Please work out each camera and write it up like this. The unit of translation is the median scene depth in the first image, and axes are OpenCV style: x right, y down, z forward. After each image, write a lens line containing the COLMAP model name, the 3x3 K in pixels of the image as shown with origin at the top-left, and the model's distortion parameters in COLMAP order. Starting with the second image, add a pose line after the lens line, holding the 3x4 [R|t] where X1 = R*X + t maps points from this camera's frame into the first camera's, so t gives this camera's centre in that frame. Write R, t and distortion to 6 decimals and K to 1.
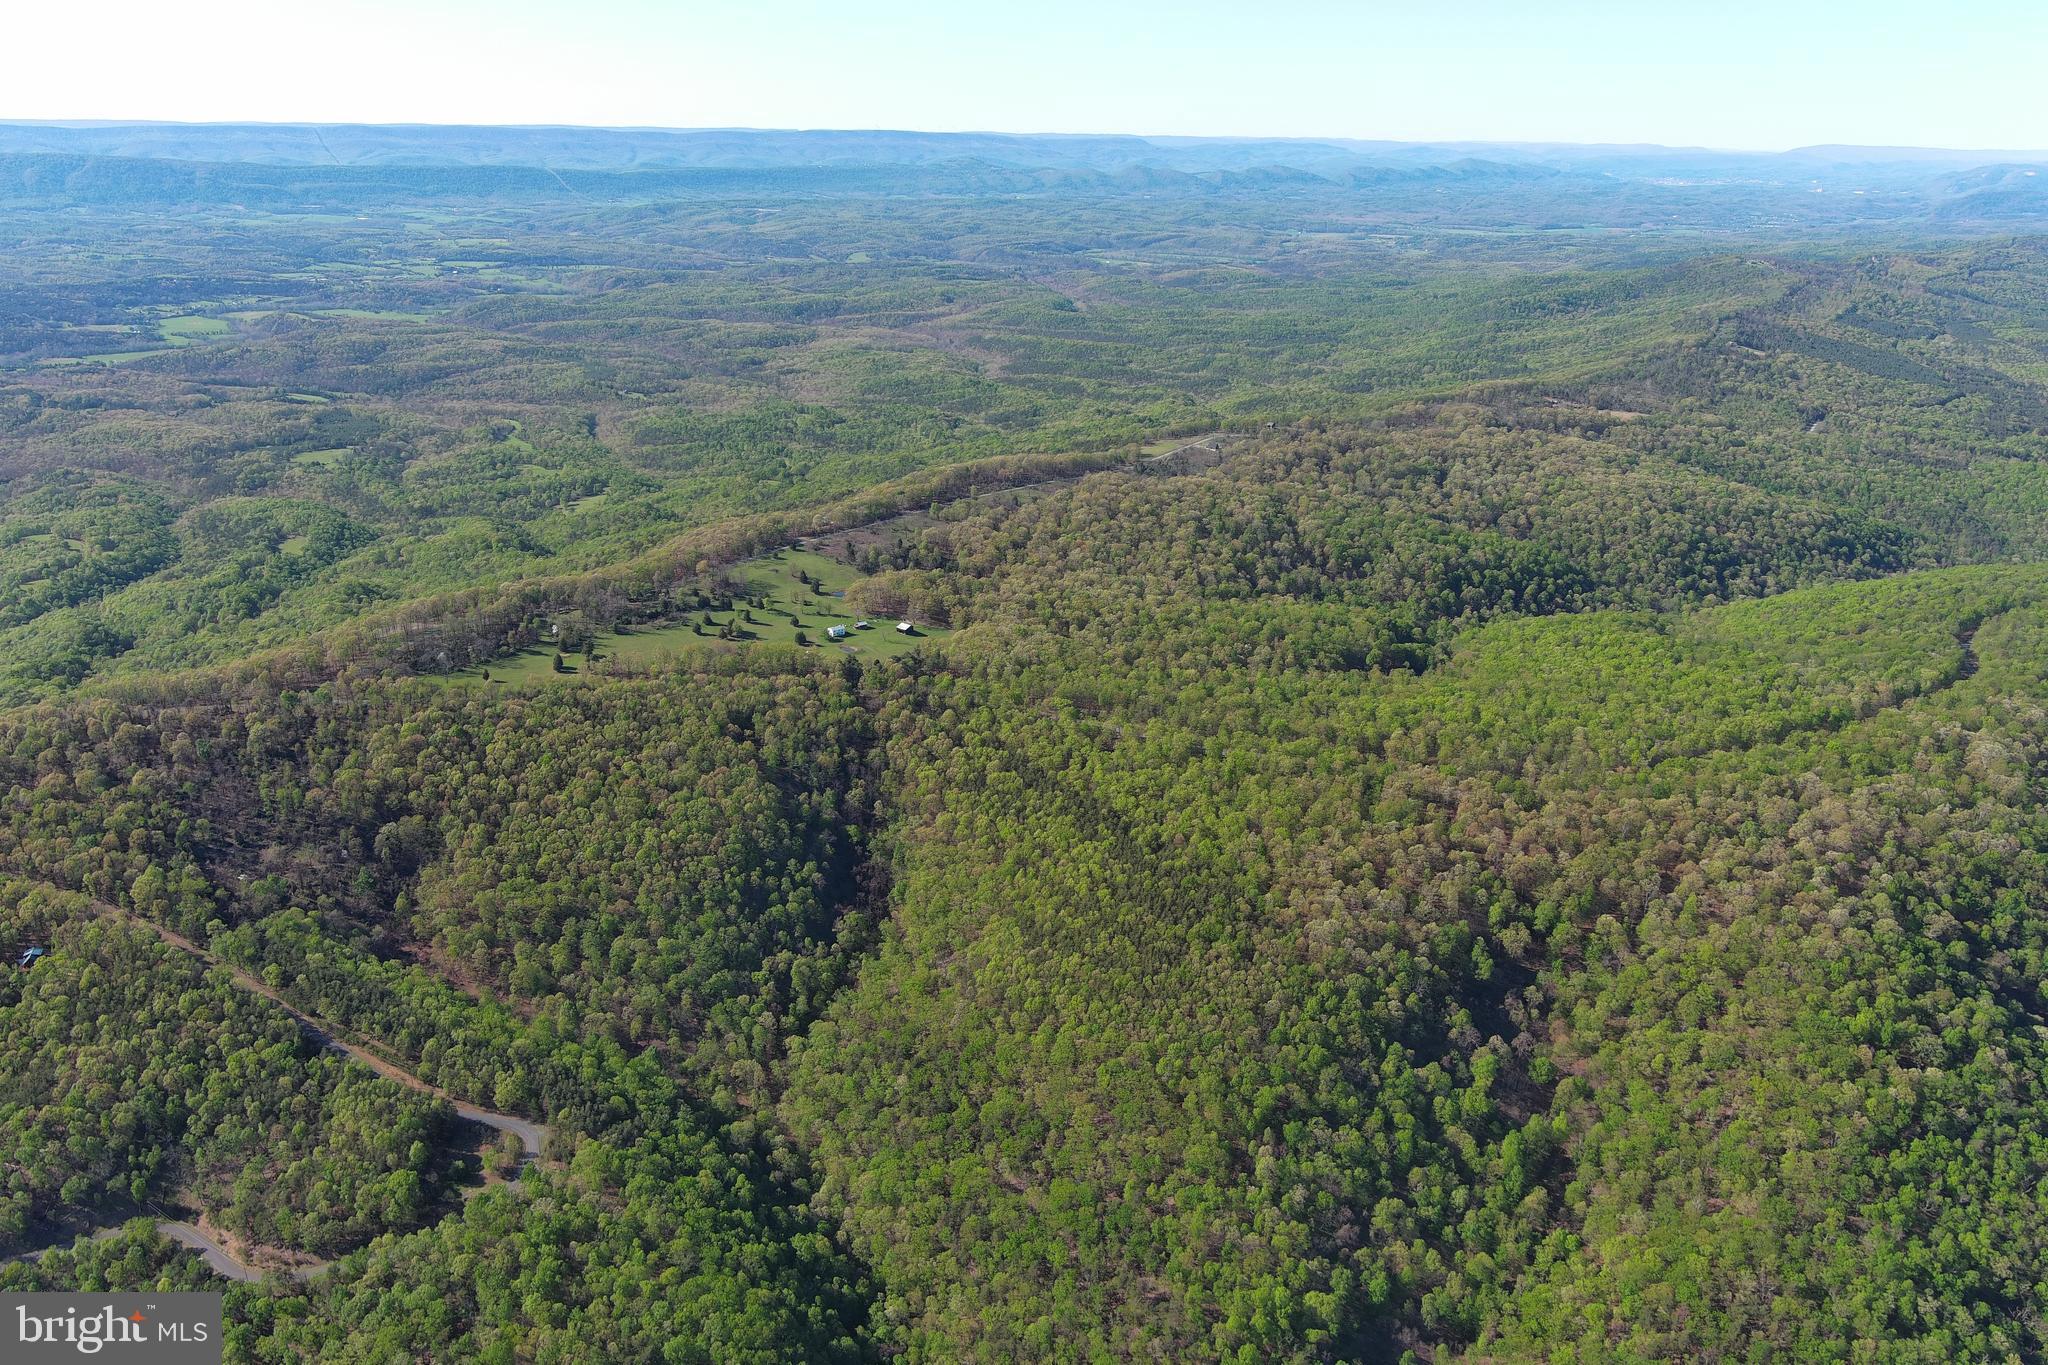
lens RADIAL K [[1581.2, 0, 1029.4], [0, 1581.2, 671.4], [0, 0, 1]] dist [0.030605, -0.035546]
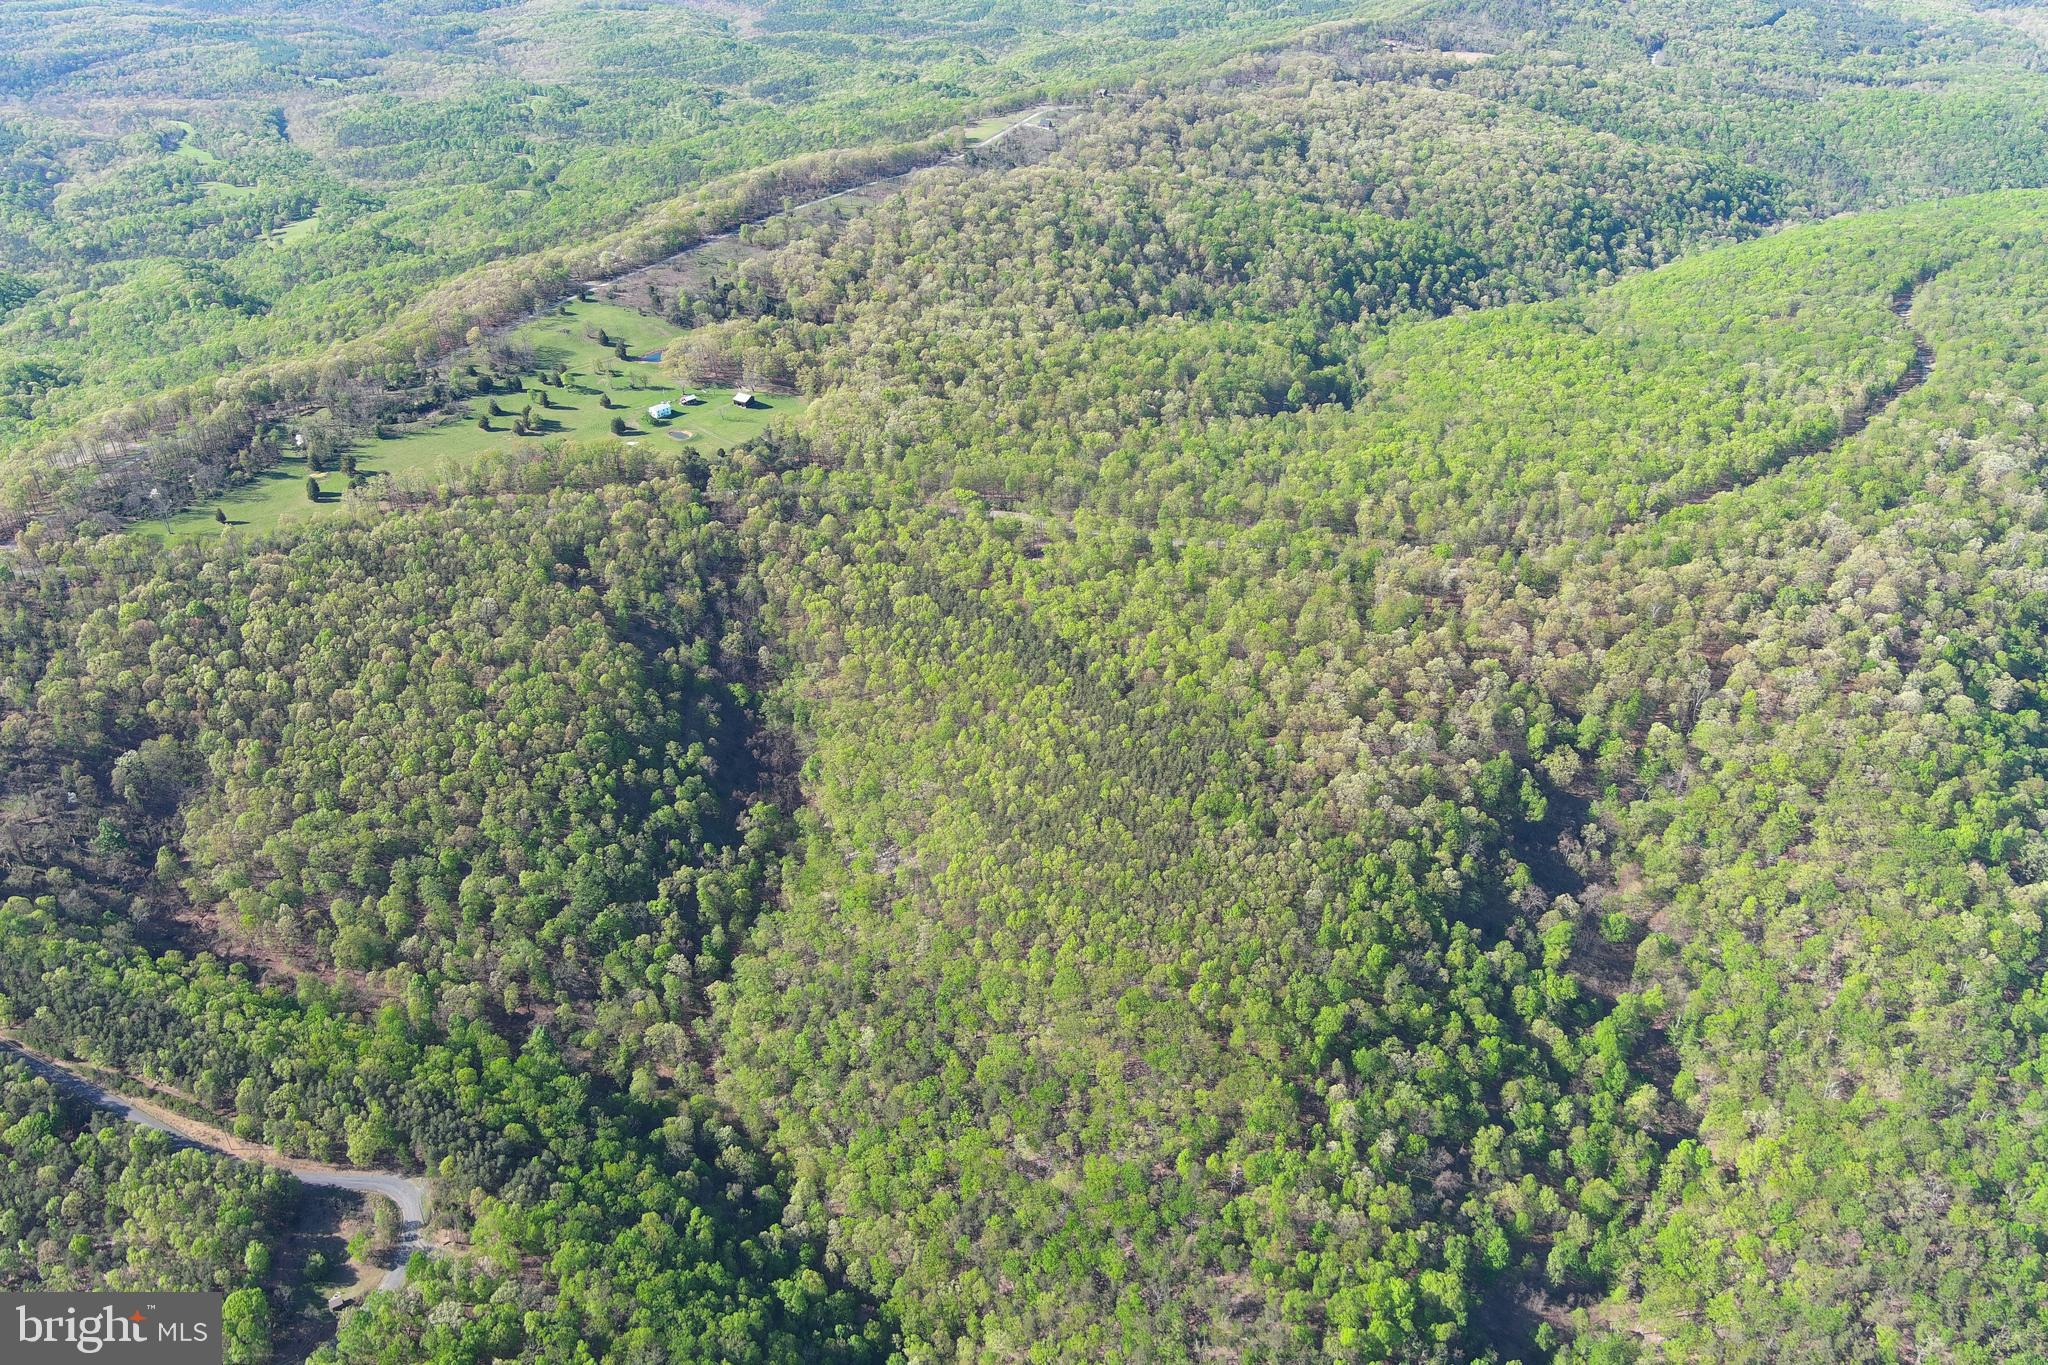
lens RADIAL K [[1581.2, 0, 1022.8], [0, 1581.2, 678.2], [0, 0, 1]] dist [0.030605, -0.035546]
pose [[0.987117, -0.098844, 0.125817, -0.075152], [0.070170, 0.974140, 0.214774, -0.074122], [-0.143793, -0.203178, 0.968526, 0.216757]]
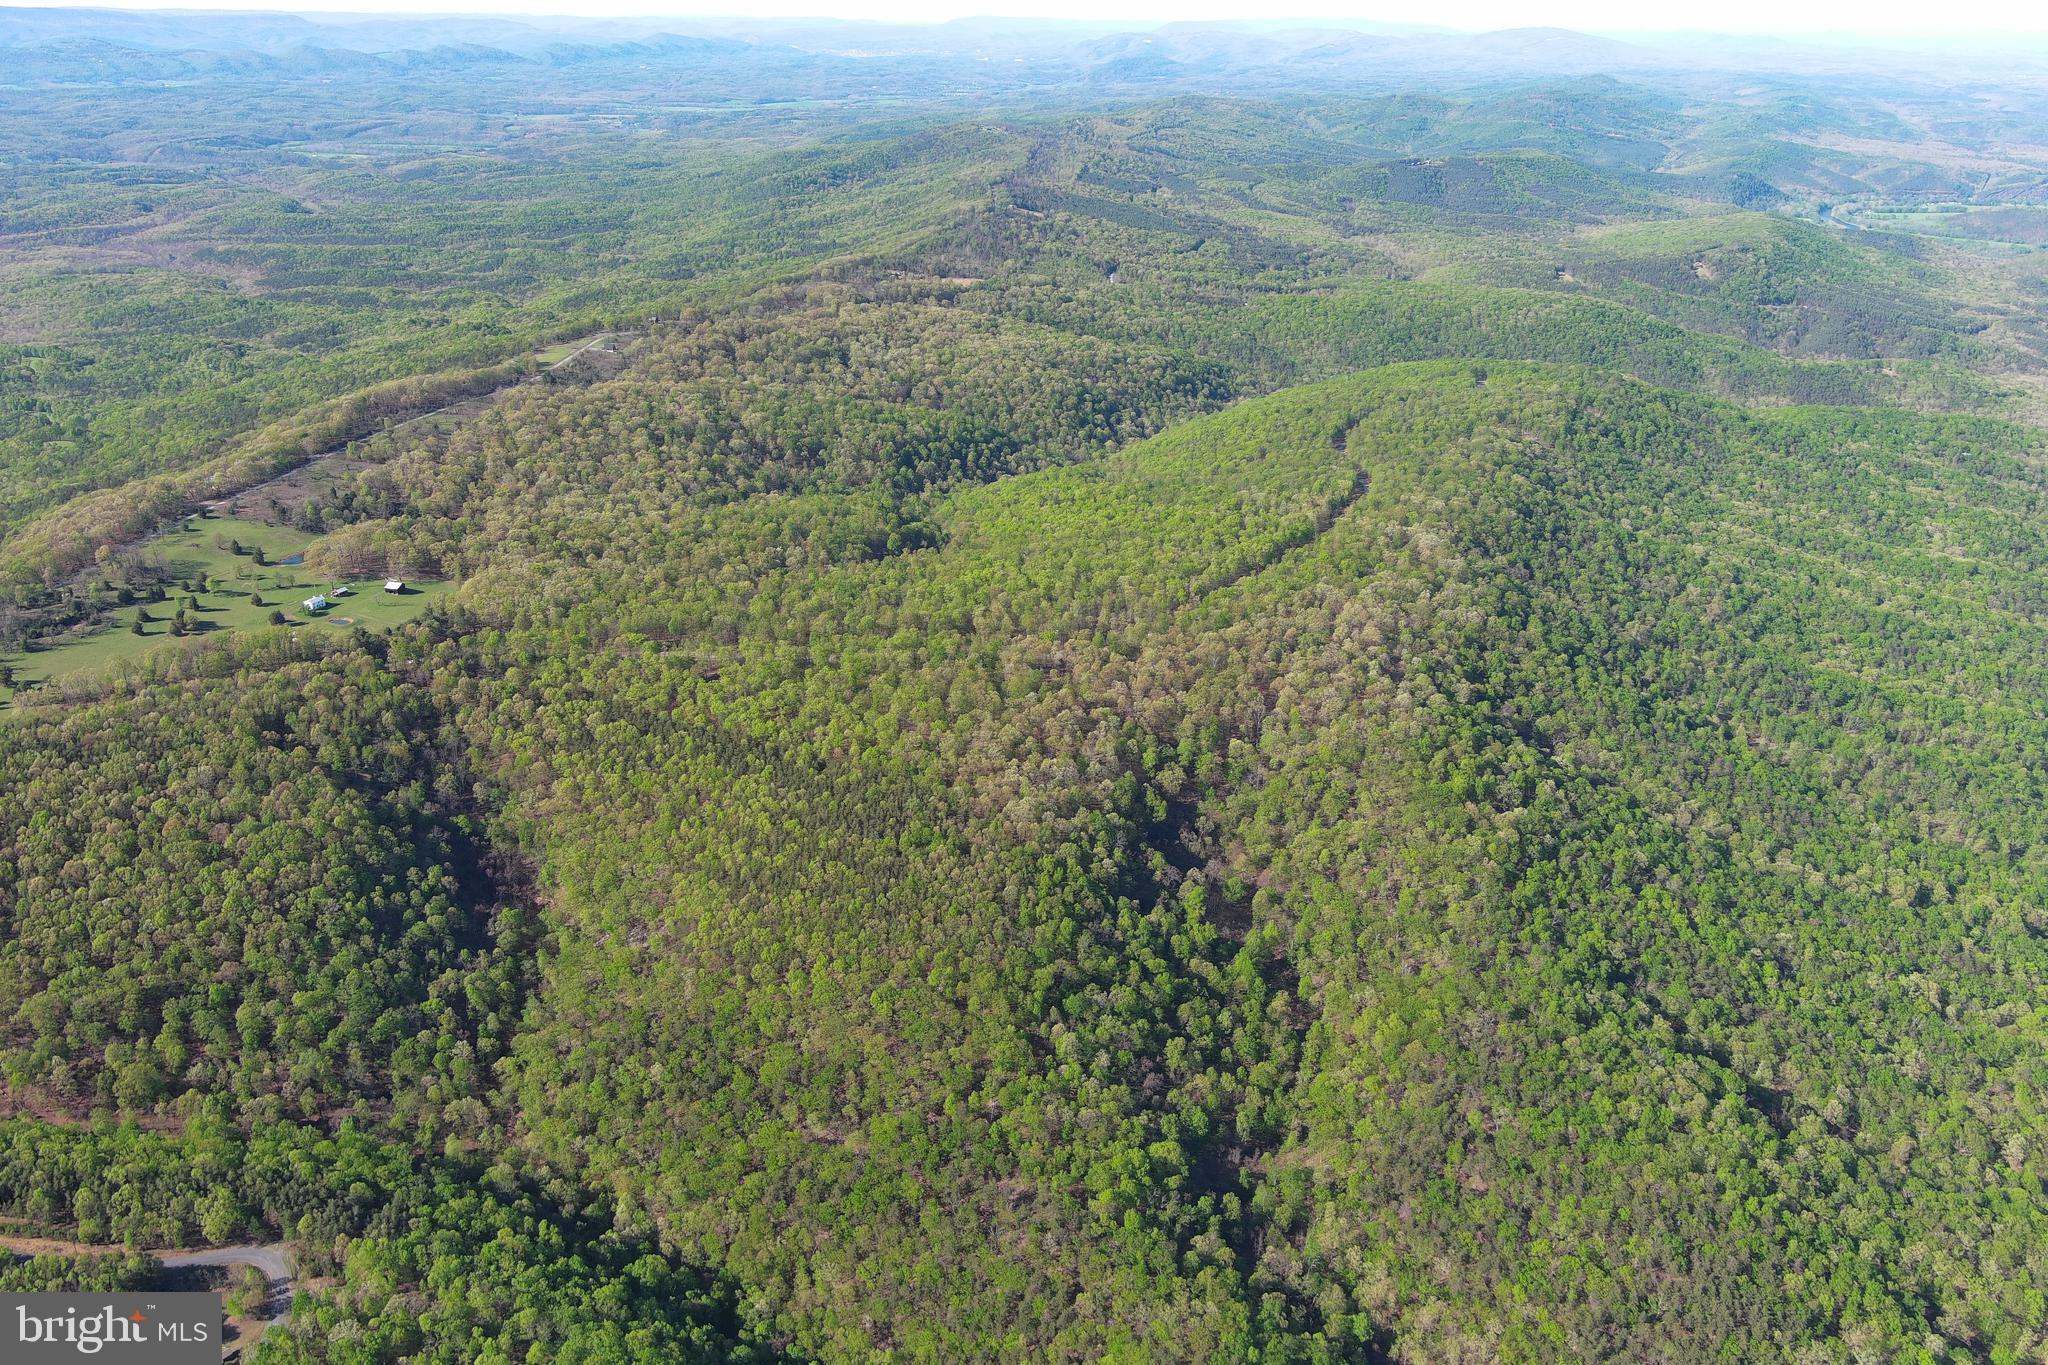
lens RADIAL K [[1581.2, 0, 1022.7], [0, 1581.2, 670.5], [0, 0, 1]] dist [0.030605, -0.035546]
pose [[0.889981, -0.183354, 0.417510, -0.203394], [0.154232, 0.982674, 0.102784, -0.026604], [-0.429122, -0.027083, 0.902840, 0.075562]]
